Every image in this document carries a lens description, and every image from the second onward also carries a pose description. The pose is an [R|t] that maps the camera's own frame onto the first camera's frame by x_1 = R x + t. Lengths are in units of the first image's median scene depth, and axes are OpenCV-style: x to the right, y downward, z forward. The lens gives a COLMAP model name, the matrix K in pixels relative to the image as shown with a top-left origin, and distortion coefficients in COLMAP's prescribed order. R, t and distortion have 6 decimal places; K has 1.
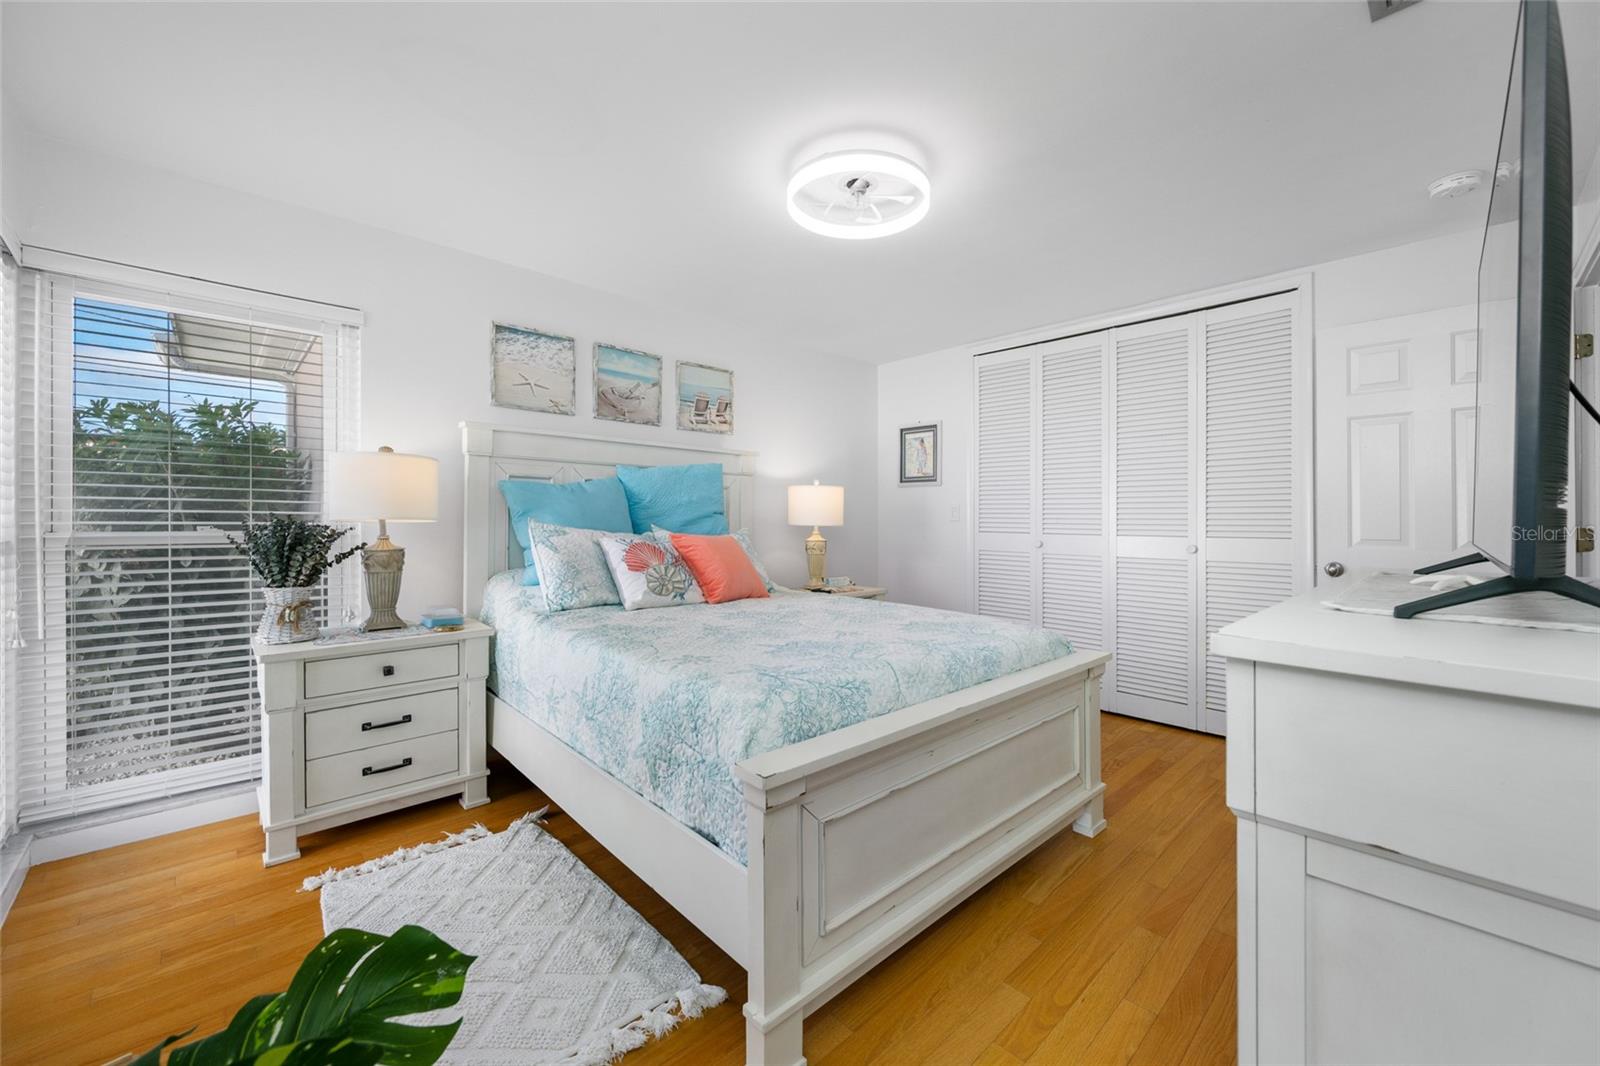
lens RADIAL K [[636.8, 0, 797.2], [0, 636.8, 524.6], [0, 0, 1]] dist [-0.001700, 0.000508]
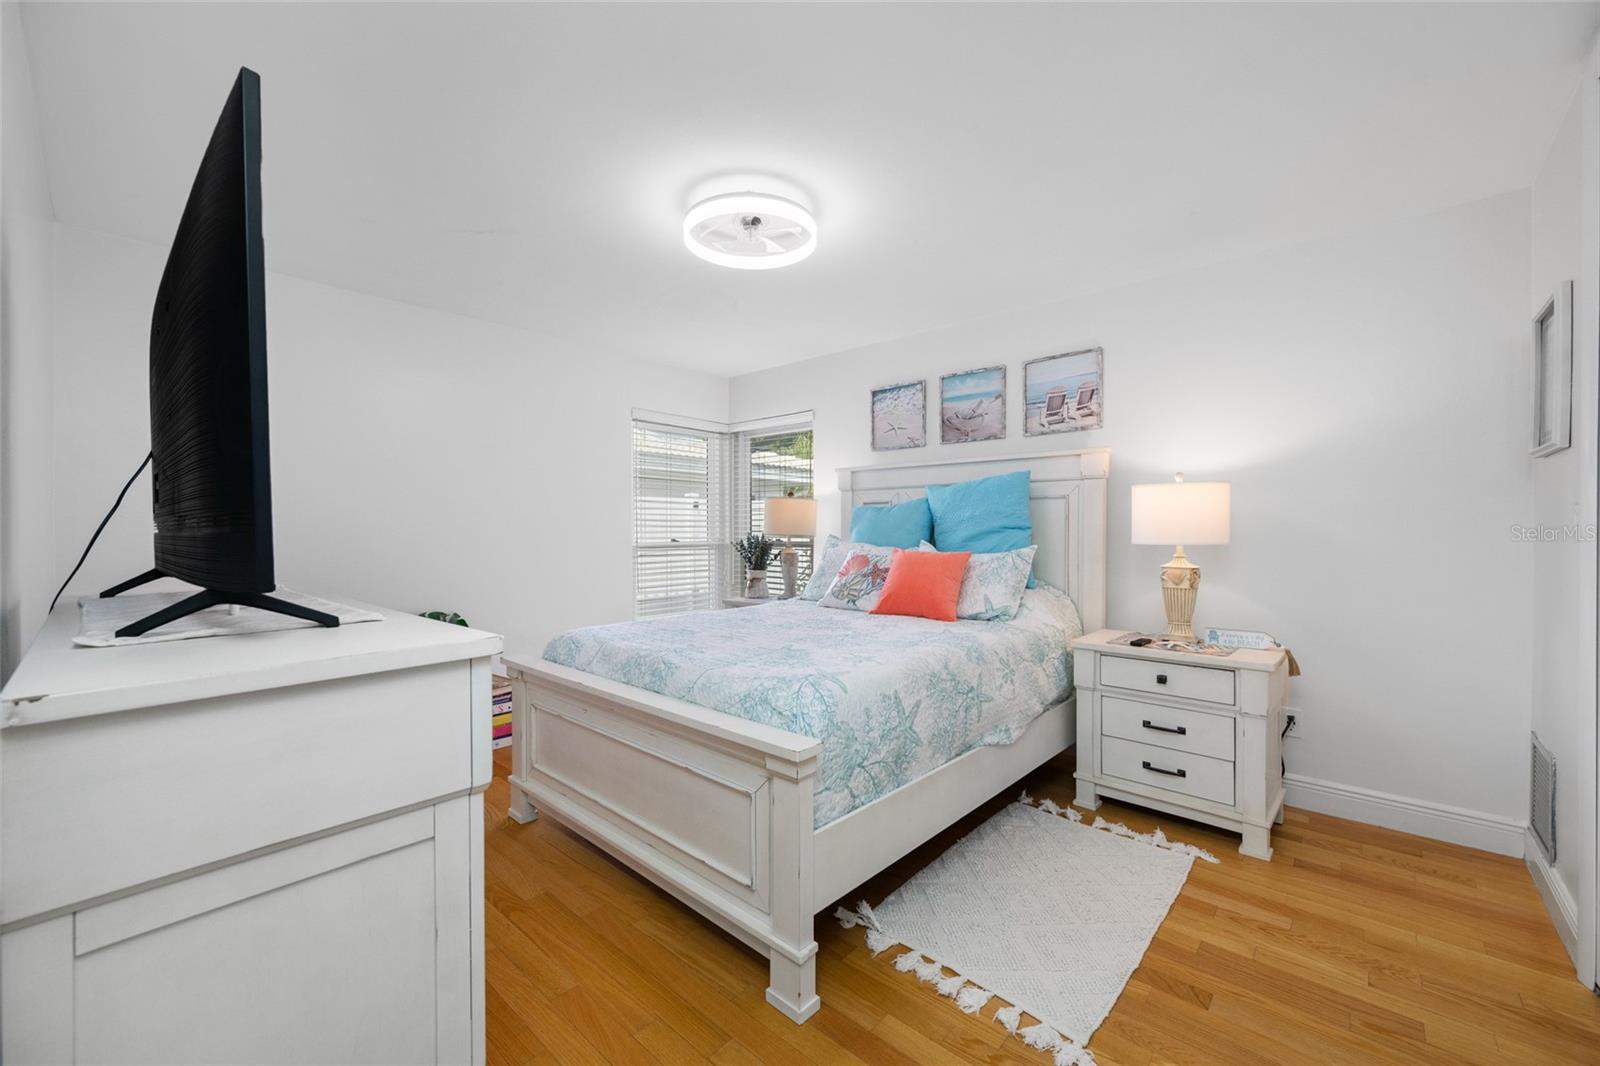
lens RADIAL K [[636.8, 0, 796.8], [0, 636.8, 535.6], [0, 0, 1]] dist [-0.001700, 0.000508]
pose [[0.058506, 0.000064, -0.998287, 0.737863], [-0.008763, 0.999962, -0.000449, -0.004244], [0.998249, 0.008774, 0.058504, 0.644886]]
